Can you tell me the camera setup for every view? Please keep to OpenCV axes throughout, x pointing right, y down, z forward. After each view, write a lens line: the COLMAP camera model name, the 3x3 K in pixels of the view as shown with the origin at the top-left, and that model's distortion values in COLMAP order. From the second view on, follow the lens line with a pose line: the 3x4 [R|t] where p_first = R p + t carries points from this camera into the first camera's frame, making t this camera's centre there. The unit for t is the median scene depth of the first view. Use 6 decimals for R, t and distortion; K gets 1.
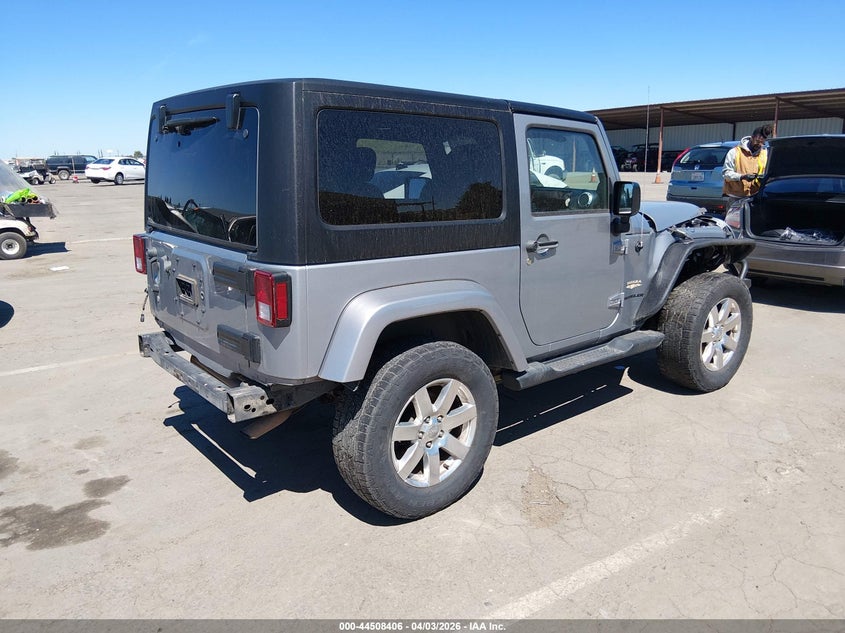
lens RADIAL K [[649.1, 0, 424.5], [0, 649.1, 315.1], [0, 0, 1]] dist [-0.008599, -0.013289]
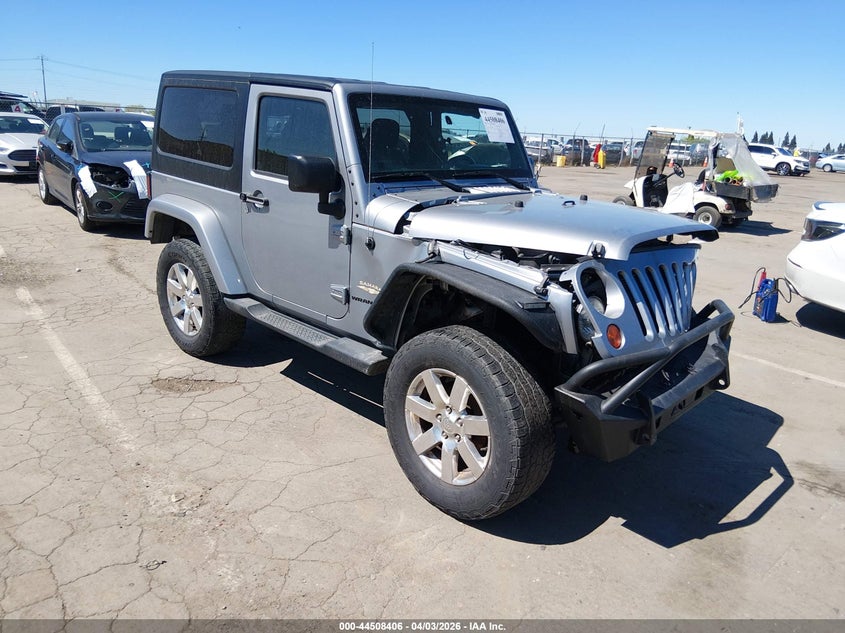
lens RADIAL K [[649.1, 0, 424.5], [0, 649.1, 315.1], [0, 0, 1]] dist [-0.008599, -0.013289]
pose [[0.110040, 0.297601, -0.948328, 1.664621], [-0.293565, 0.921287, 0.255051, -0.364632], [0.949585, 0.250330, 0.188743, 1.365063]]
